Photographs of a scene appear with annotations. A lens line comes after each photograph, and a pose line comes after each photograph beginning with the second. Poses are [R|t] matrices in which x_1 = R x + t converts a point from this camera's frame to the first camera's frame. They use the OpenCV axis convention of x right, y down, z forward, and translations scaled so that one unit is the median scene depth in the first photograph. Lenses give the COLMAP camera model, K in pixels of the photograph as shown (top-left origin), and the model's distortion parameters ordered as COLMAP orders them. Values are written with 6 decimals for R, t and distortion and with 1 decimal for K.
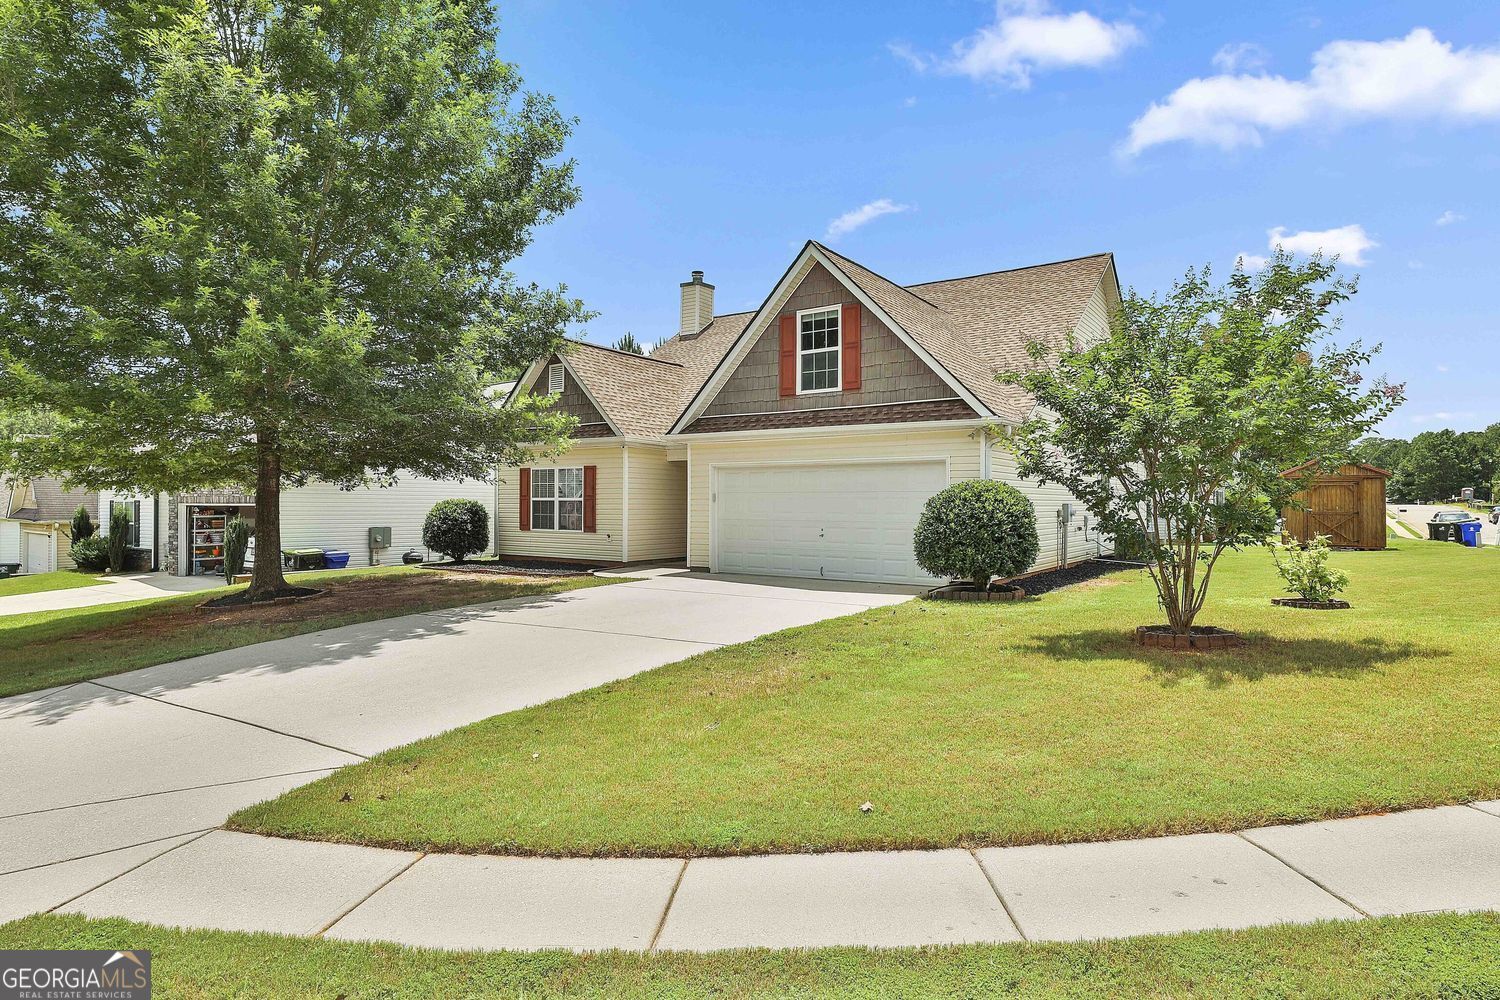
lens RADIAL K [[815.6, 0, 738.9], [0, 815.6, 503.5], [0, 0, 1]] dist [-0.002479, 0.004367]
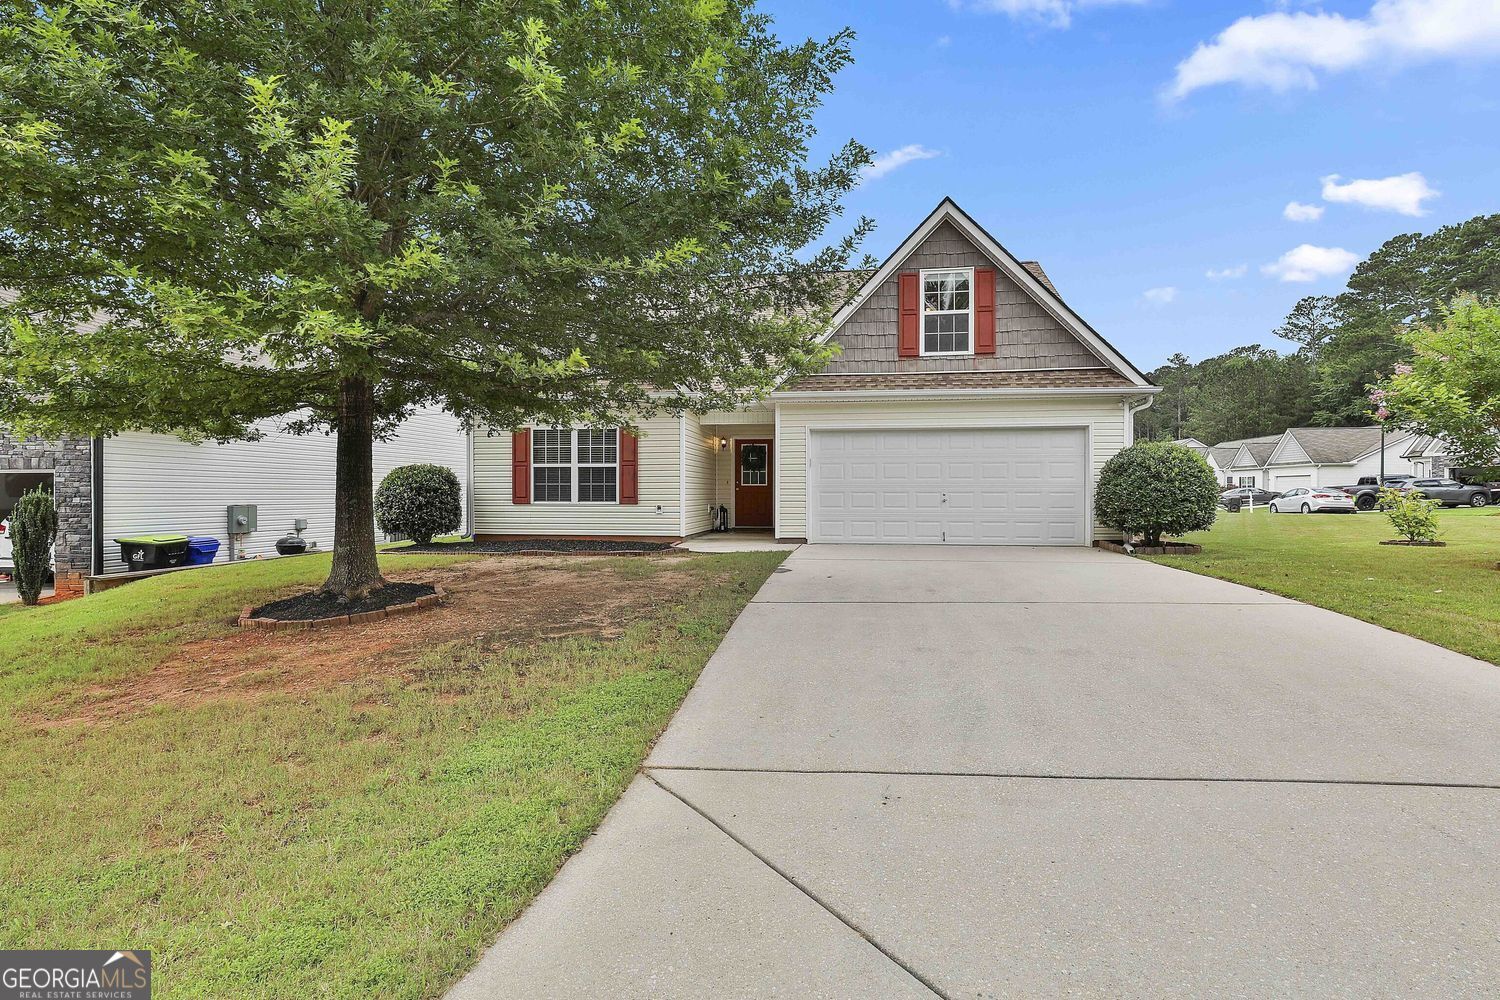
lens RADIAL K [[729.9, 0, 743.4], [0, 729.9, 500.6], [0, 0, 1]] dist [-0.002286, 0.003188]
pose [[0.893675, -0.008426, 0.448636, -0.463572], [0.002747, 0.999908, 0.013309, 0.024430], [-0.448707, -0.010662, 0.893615, 0.288568]]
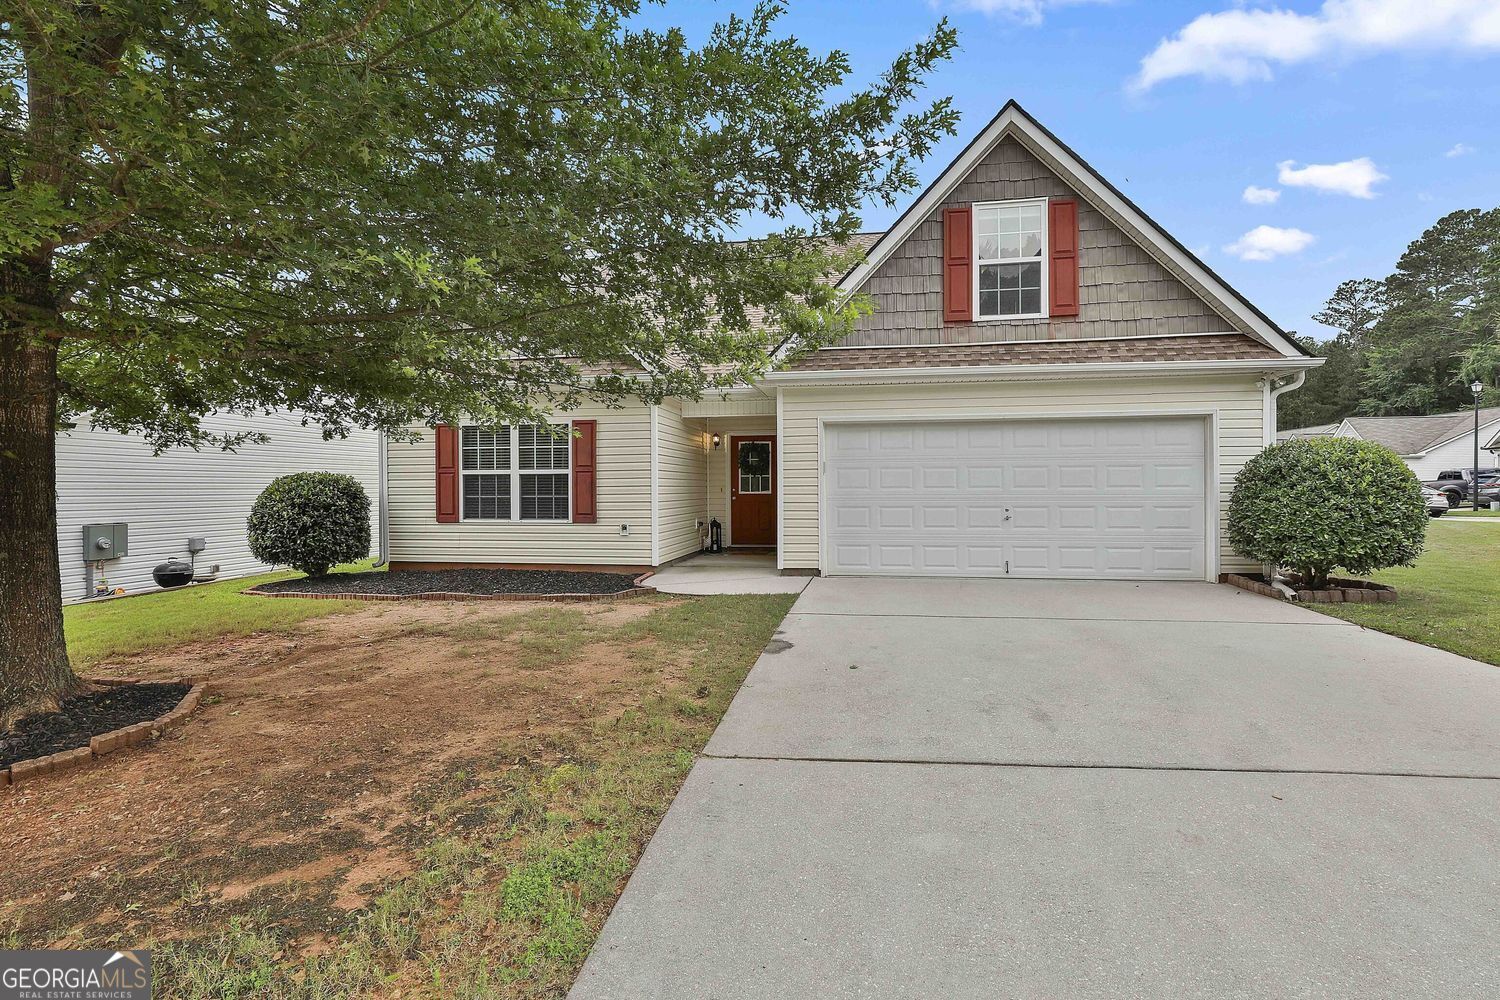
lens RADIAL K [[729.9, 0, 745.2], [0, 729.9, 493.2], [0, 0, 1]] dist [-0.002286, 0.003188]
pose [[0.903794, -0.012431, 0.427787, -0.349315], [0.008537, 0.999903, 0.011019, 0.007442], [-0.427882, -0.006307, 0.903812, 0.464564]]
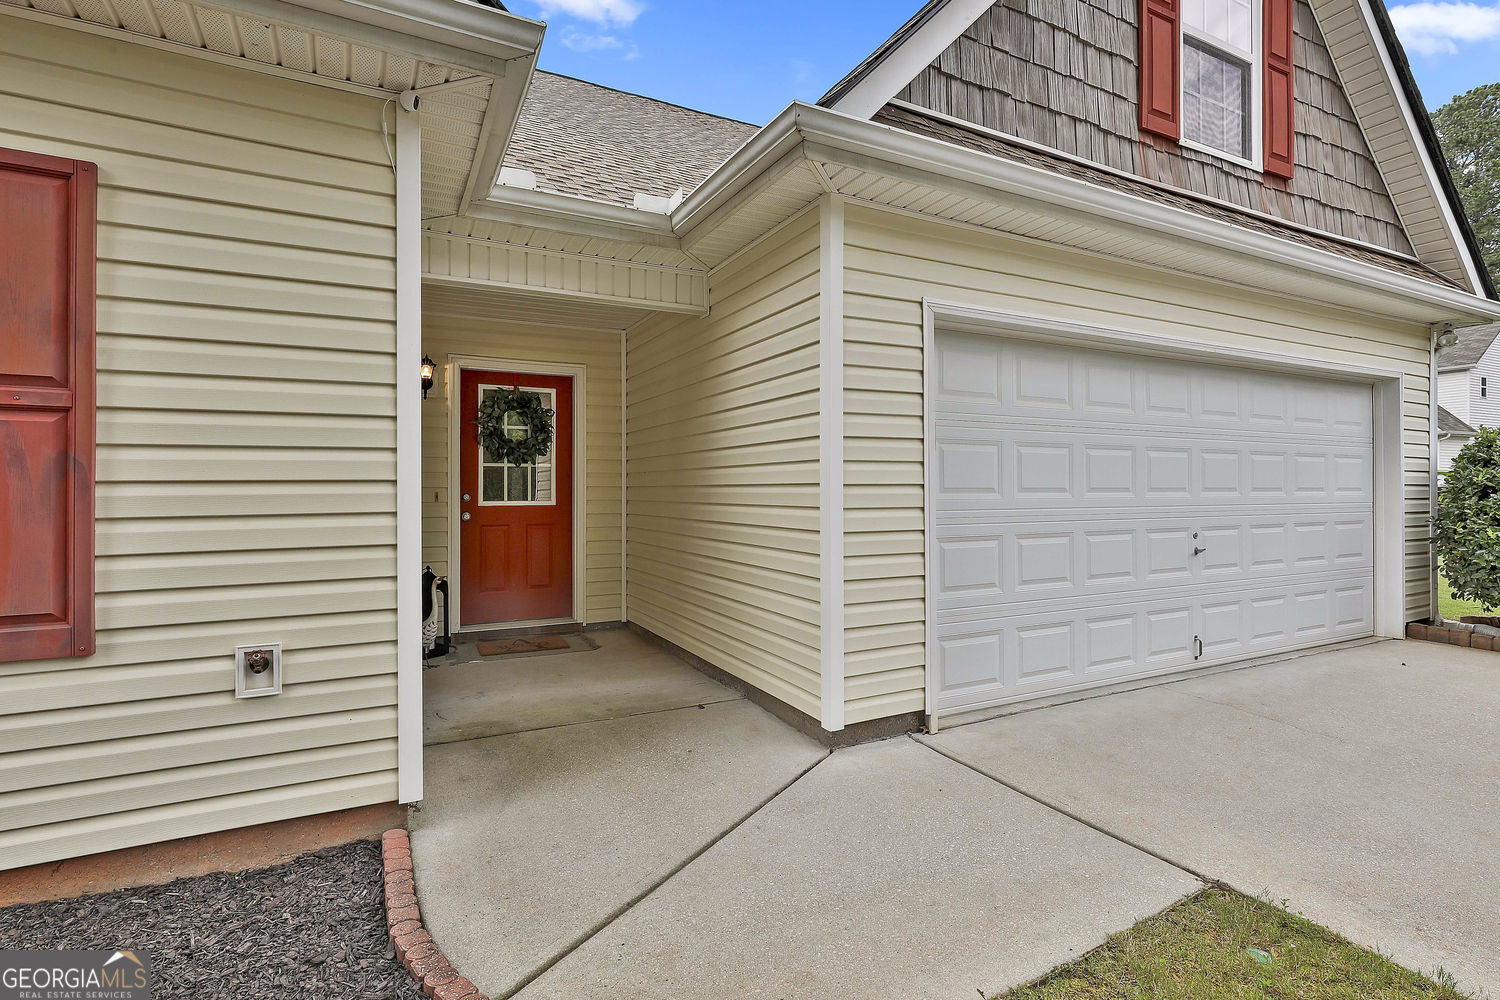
lens RADIAL K [[729.9, 0, 751.1], [0, 729.9, 490.4], [0, 0, 1]] dist [-0.002286, 0.003188]
pose [[0.455998, -0.004391, 0.889970, -0.257408], [0.003872, 0.999988, 0.002949, 0.009158], [-0.889973, 0.002101, 0.456009, 0.930978]]
